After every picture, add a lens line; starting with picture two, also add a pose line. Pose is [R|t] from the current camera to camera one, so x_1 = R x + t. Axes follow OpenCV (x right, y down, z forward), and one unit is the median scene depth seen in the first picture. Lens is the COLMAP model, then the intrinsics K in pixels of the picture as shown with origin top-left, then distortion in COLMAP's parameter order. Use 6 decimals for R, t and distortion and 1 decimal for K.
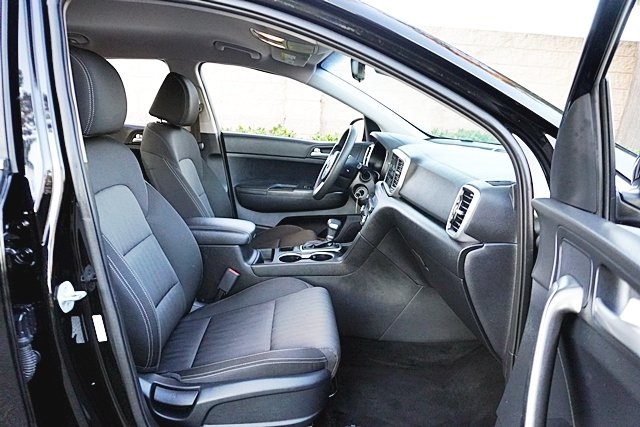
lens RADIAL K [[430.2, 0, 320.0], [0, 430.2, 213.5], [0, 0, 1]] dist [-0.044976, 0.035461]
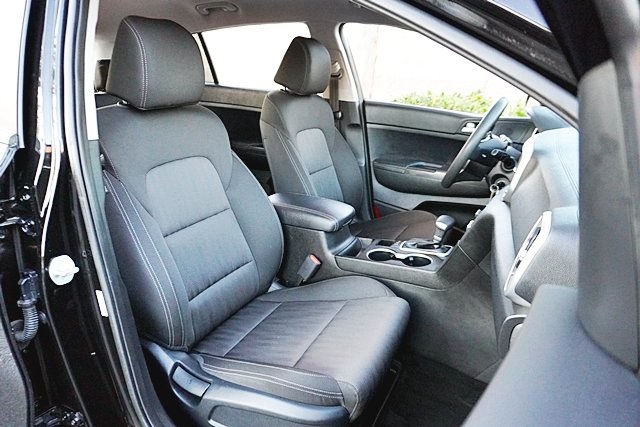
lens RADIAL K [[430.2, 0, 320.0], [0, 430.2, 213.5], [0, 0, 1]] dist [-0.044976, 0.035461]
pose [[0.873184, 0.142689, -0.466036, 0.185870], [-0.102145, 0.988526, 0.111280, -0.053570], [0.476567, -0.049564, 0.877740, 0.174087]]
